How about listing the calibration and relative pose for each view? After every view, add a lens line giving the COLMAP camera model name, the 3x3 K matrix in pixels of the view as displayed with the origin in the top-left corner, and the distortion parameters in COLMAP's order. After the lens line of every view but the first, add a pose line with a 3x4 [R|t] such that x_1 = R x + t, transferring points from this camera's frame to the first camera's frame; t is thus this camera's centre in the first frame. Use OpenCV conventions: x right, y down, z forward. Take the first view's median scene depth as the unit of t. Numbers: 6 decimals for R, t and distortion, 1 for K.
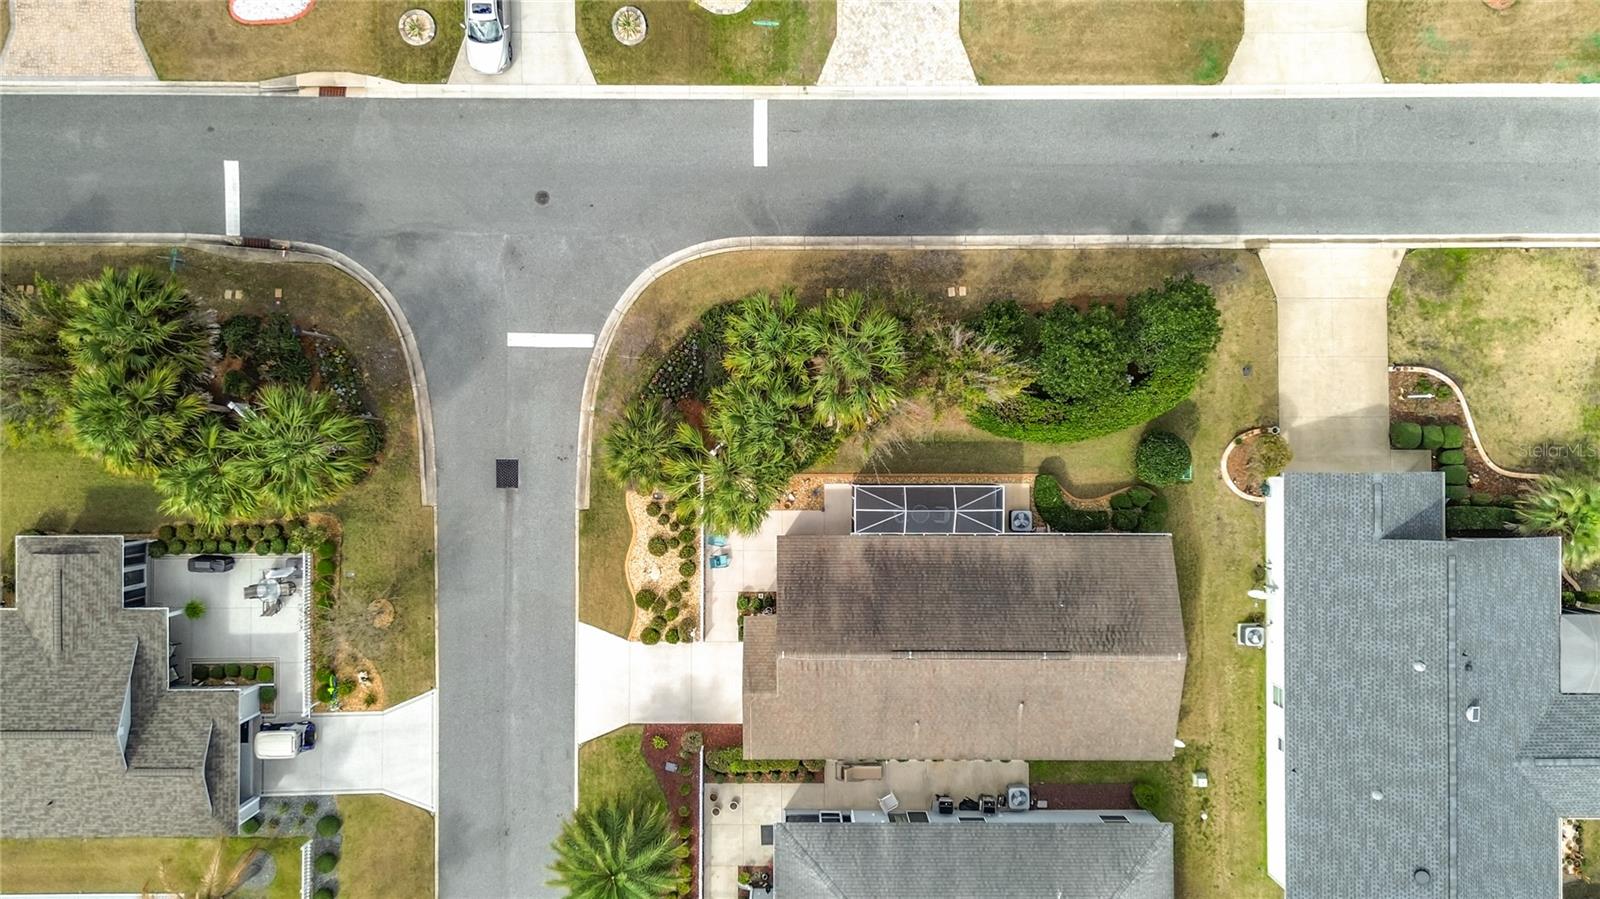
lens RADIAL K [[1174.2, 0, 800.0], [0, 1174.2, 449.5], [0, 0, 1]] dist [0.106836, -0.169330]
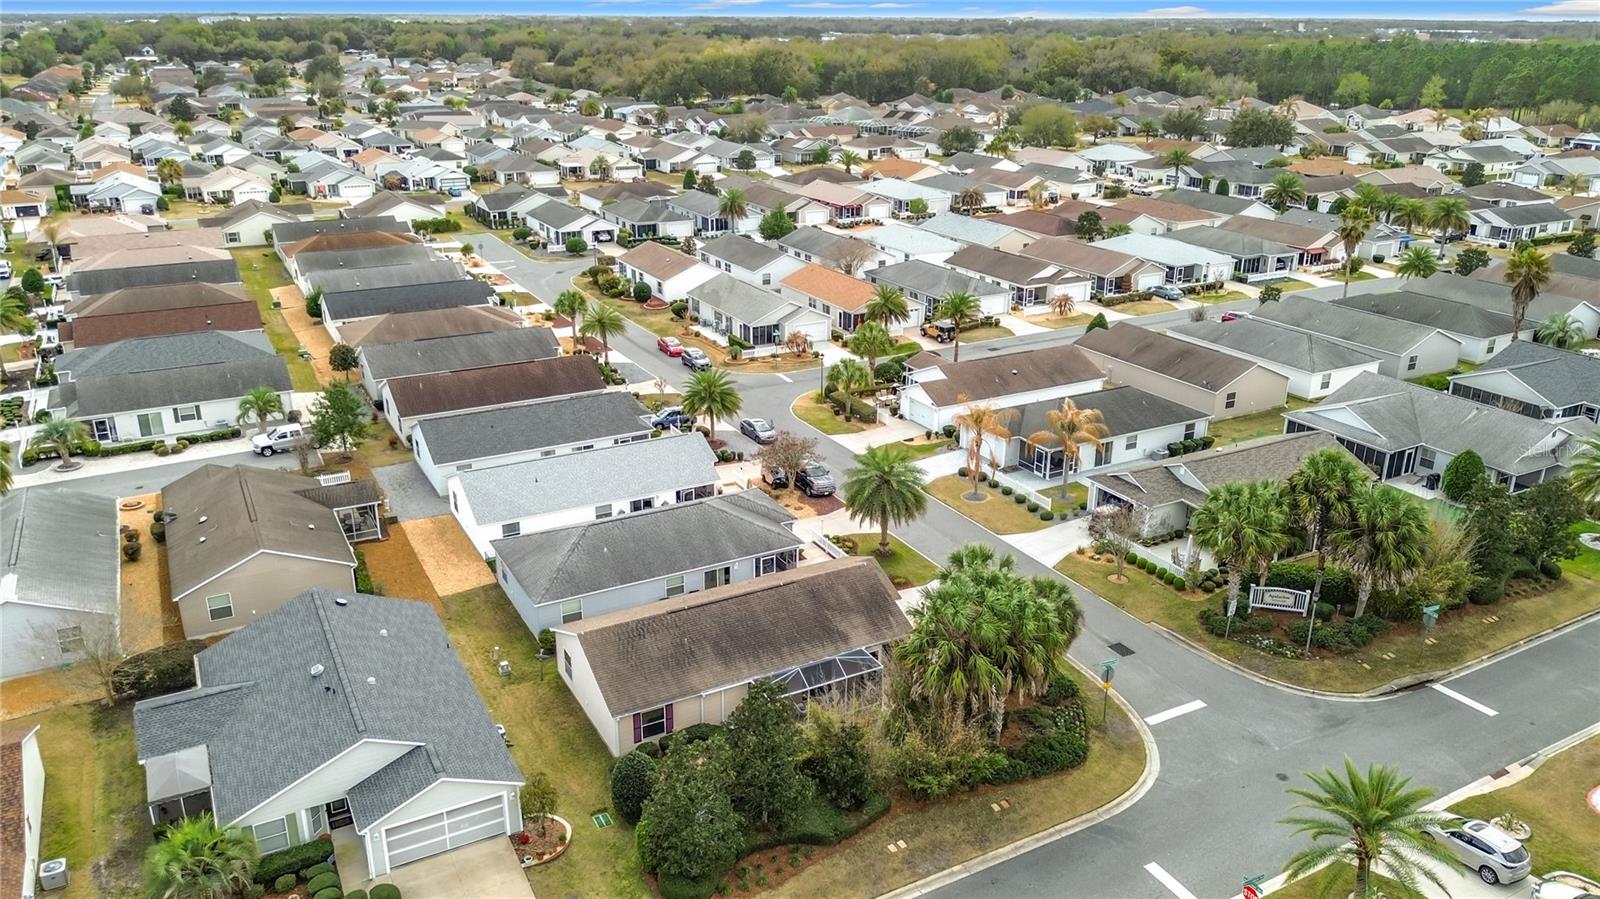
lens RADIAL K [[1155.1, 0, 803.2], [0, 1155.1, 454.3], [0, 0, 1]] dist [0.047187, -0.073866]
pose [[-0.877438, 0.162220, -0.451427, 0.567984], [-0.479652, -0.308430, 0.821465, -0.764619], [-0.005976, 0.937313, 0.348437, 0.384175]]
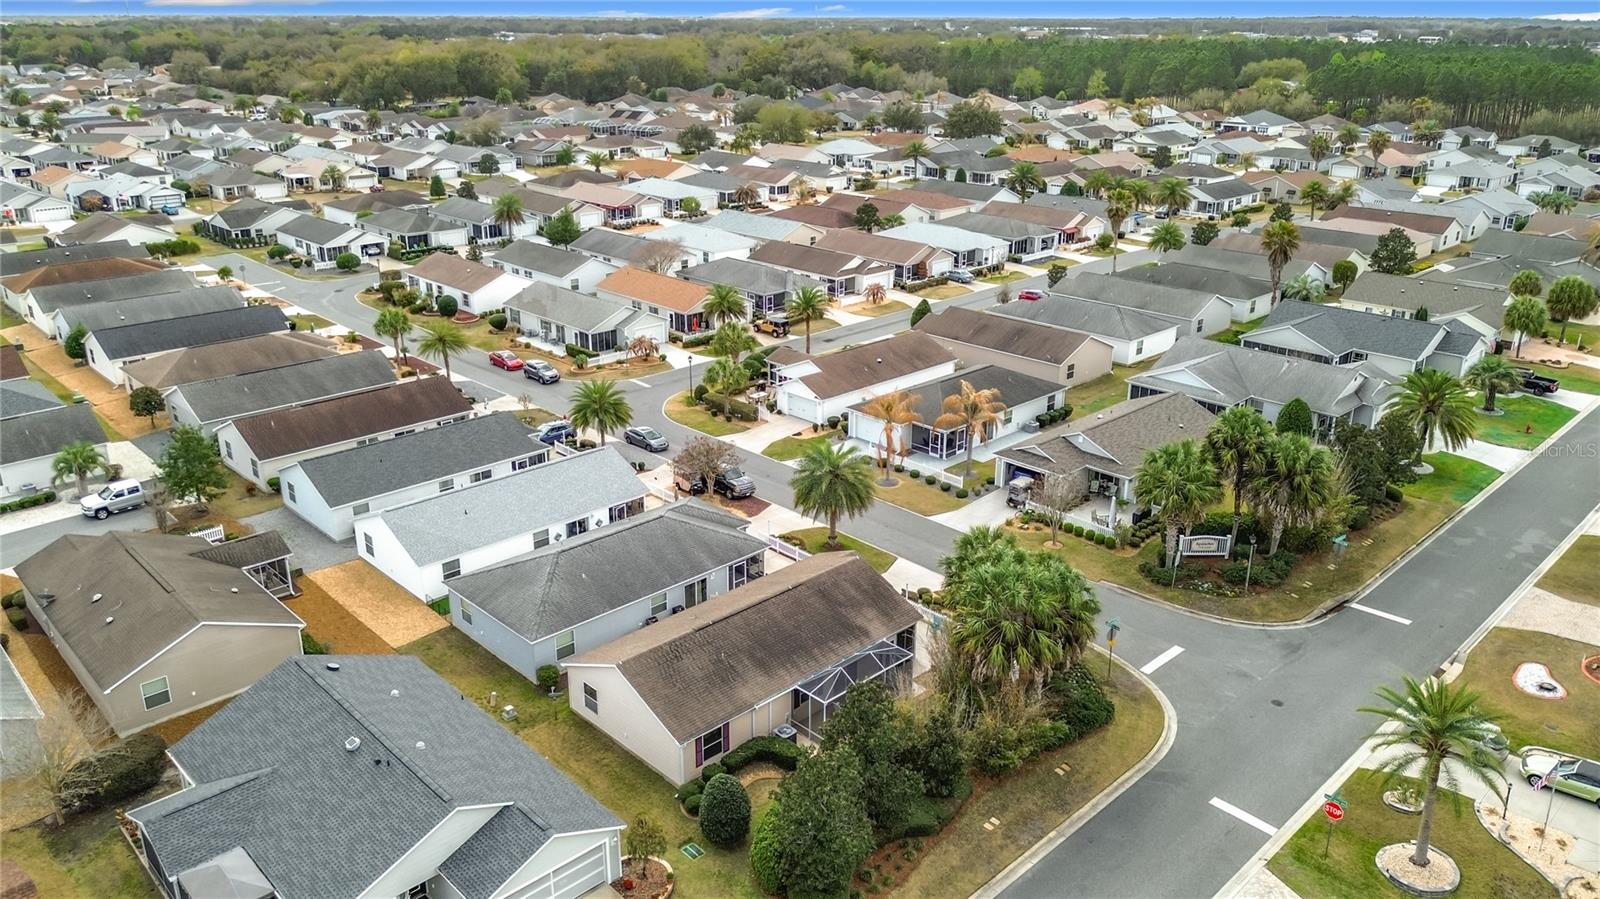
lens RADIAL K [[1145.3, 0, 800.0], [0, 1145.3, 449.5], [0, 0, 1]] dist [0.040291, -0.064171]
pose [[-0.719994, 0.238756, -0.651617, 0.791538], [-0.693972, -0.252256, 0.674366, -0.586362], [-0.003366, 0.937743, 0.347313, 0.383229]]
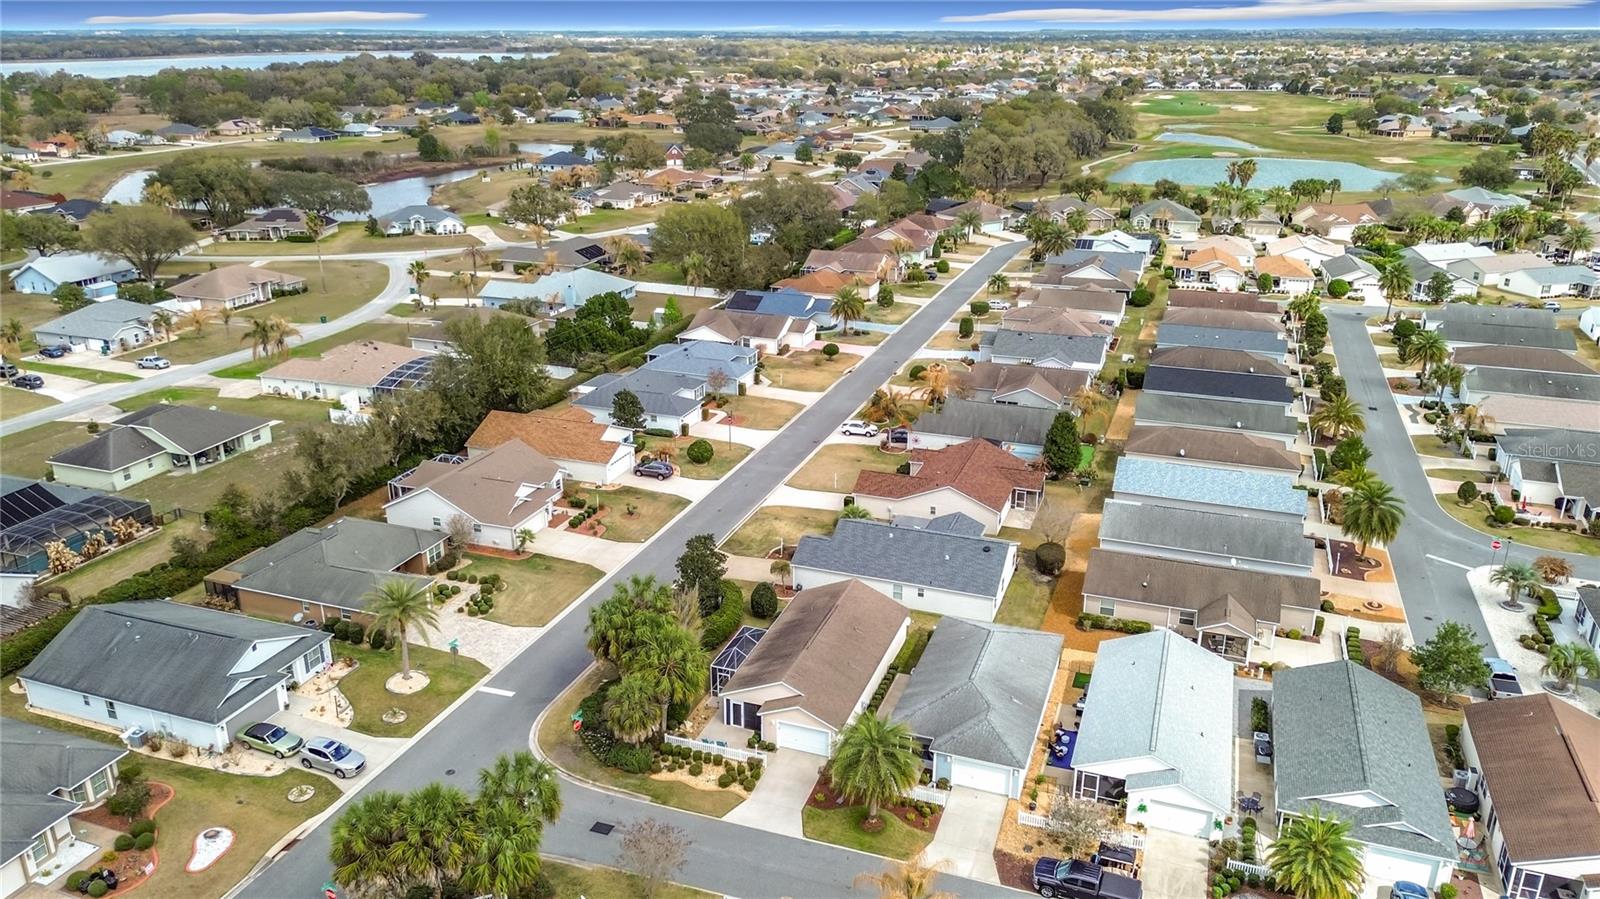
lens RADIAL K [[1145.3, 0, 800.0], [0, 1145.3, 449.5], [0, 0, 1]] dist [0.040291, -0.064171]
pose [[0.342173, -0.322205, 0.882667, -1.218948], [0.939635, 0.119384, -0.320678, 0.619160], [-0.002052, 0.939112, 0.343605, 0.120831]]
